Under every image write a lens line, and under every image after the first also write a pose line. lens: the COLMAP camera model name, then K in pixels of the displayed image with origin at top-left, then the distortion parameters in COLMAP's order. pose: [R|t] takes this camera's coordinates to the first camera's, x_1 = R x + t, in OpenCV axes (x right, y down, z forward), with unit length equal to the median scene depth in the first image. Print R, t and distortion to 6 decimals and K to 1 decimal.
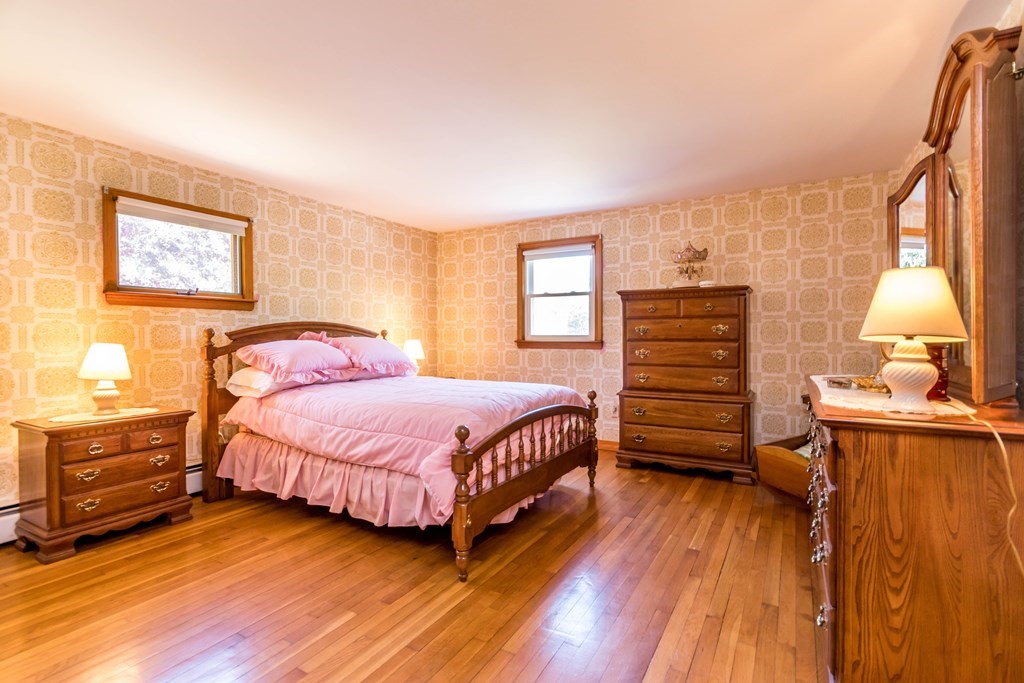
lens RADIAL K [[477.5, 0, 510.5], [0, 477.5, 339.0], [0, 0, 1]] dist [0.005037, -0.001218]
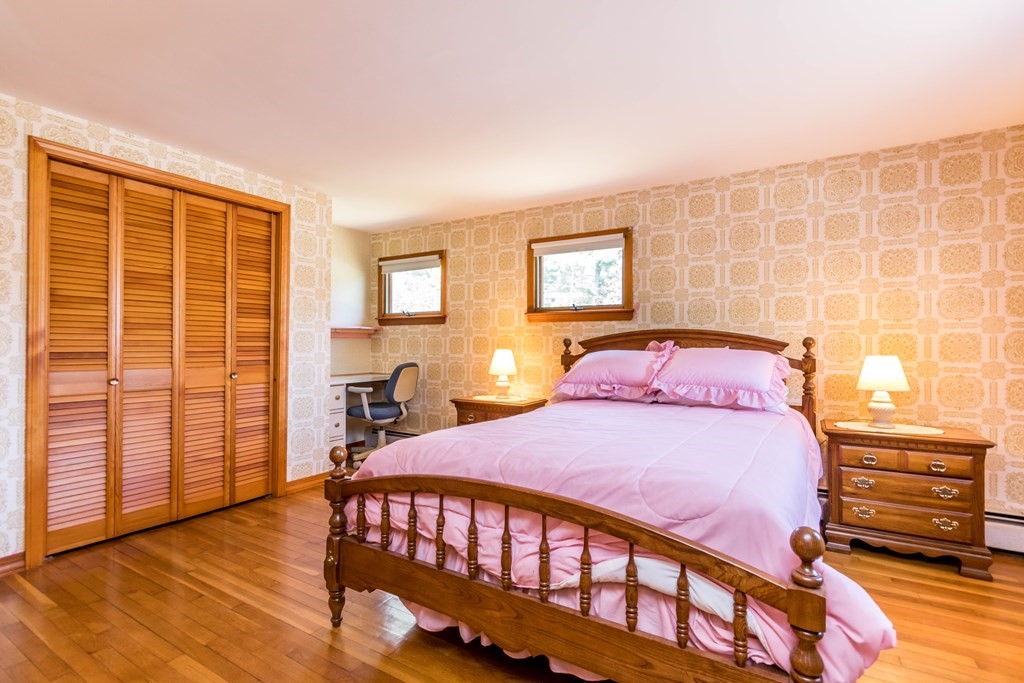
lens RADIAL K [[477.5, 0, 509.2], [0, 477.5, 338.9], [0, 0, 1]] dist [0.005037, -0.001218]
pose [[-0.009565, -0.008337, -0.999919, 0.418228], [-0.013284, 0.999878, -0.008210, -0.008269], [0.999866, 0.013205, -0.009675, 0.705181]]
